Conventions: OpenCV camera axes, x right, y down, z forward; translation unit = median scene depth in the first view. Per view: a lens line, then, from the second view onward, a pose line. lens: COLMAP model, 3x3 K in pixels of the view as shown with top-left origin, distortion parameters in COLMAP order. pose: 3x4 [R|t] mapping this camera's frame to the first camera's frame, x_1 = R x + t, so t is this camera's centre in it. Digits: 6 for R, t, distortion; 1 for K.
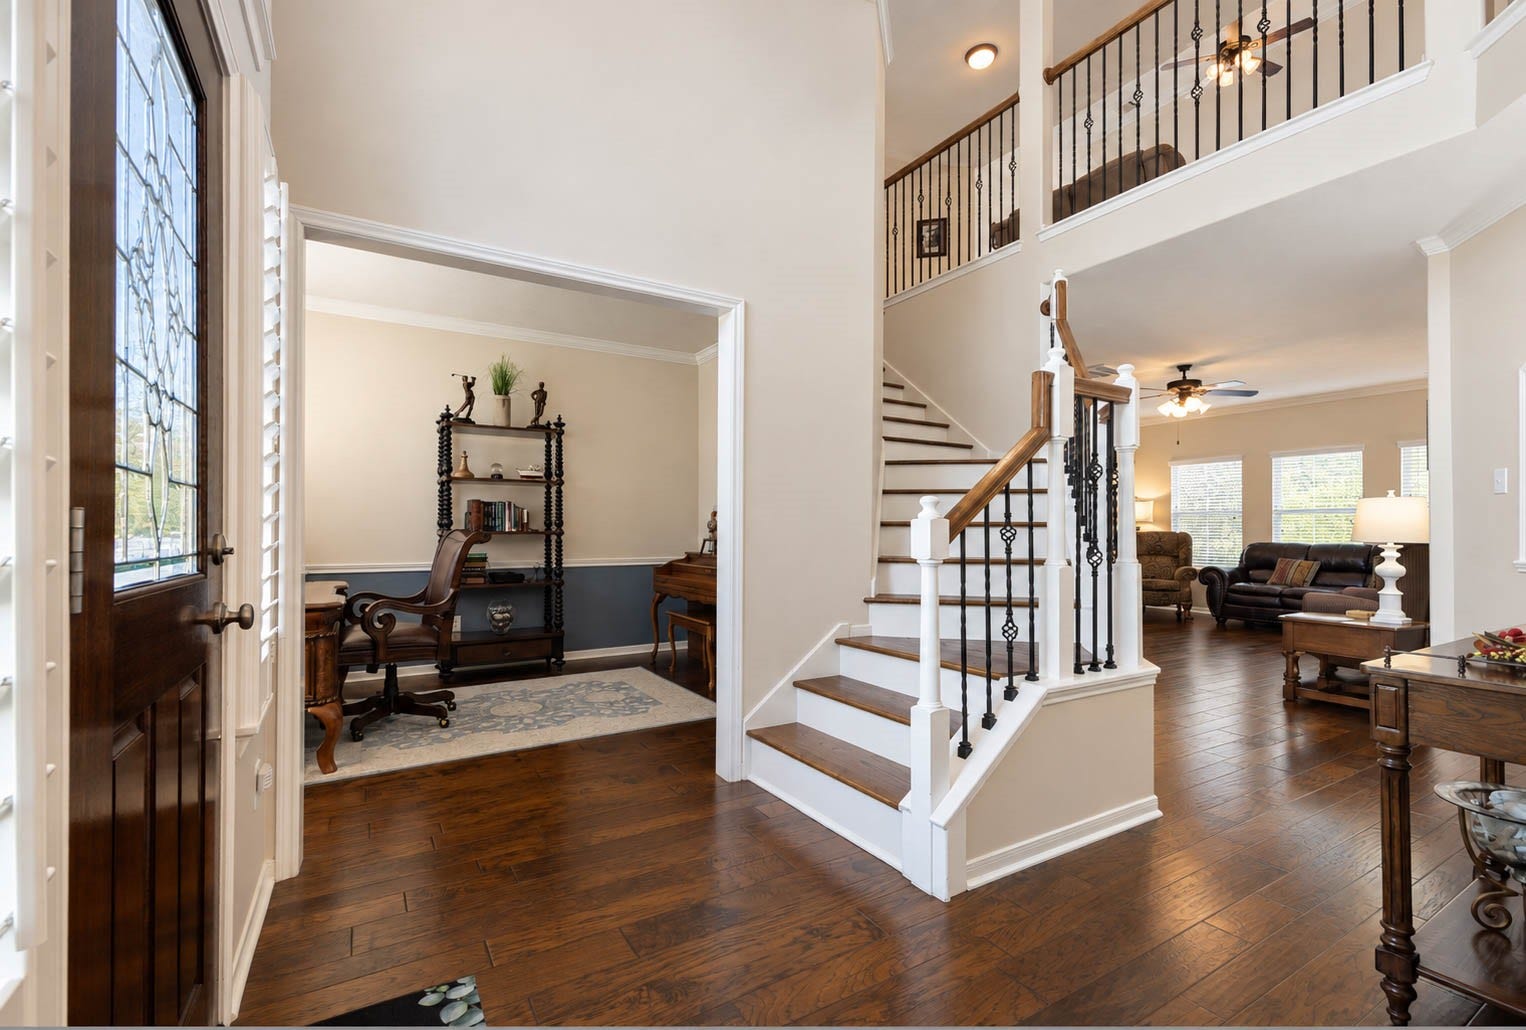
lens RADIAL K [[672.2, 0, 763.5], [0, 672.2, 523.1], [0, 0, 1]] dist [0.000832, 0.000020]
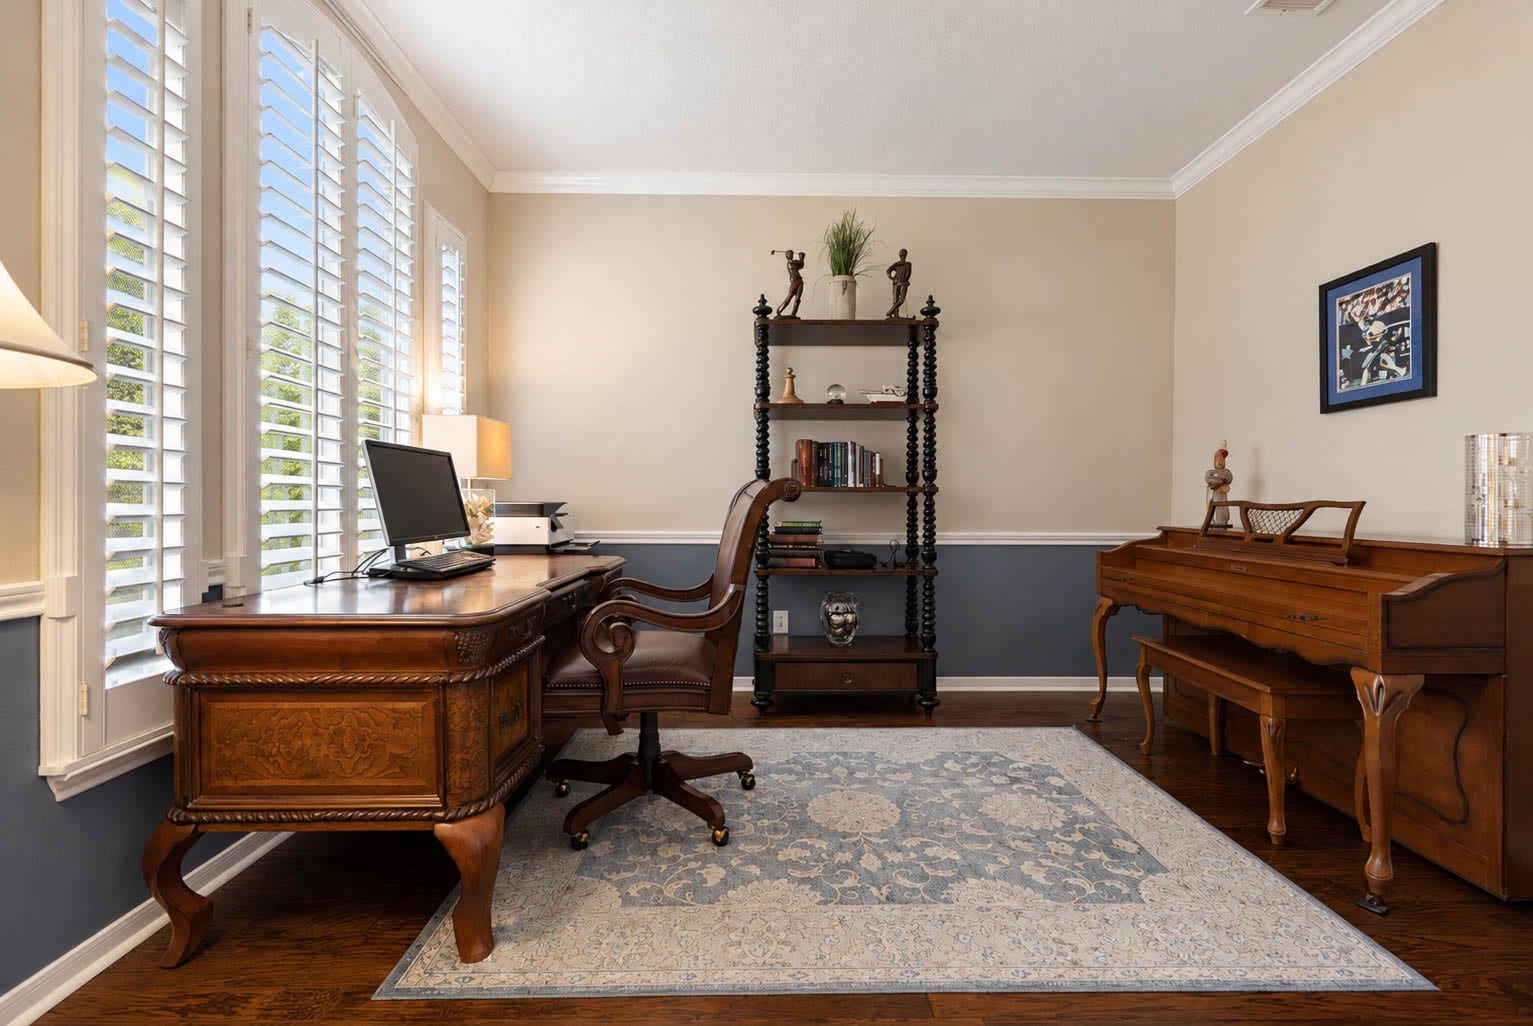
lens RADIAL K [[669.2, 0, 766.5], [0, 669.2, 513.0], [0, 0, 1]] dist [-0.000564, -0.000106]
pose [[0.864957, 0.010040, -0.501745, -0.128437], [0.002214, 0.999714, 0.023821, 0.020962], [0.501841, -0.021715, 0.864687, 0.403606]]
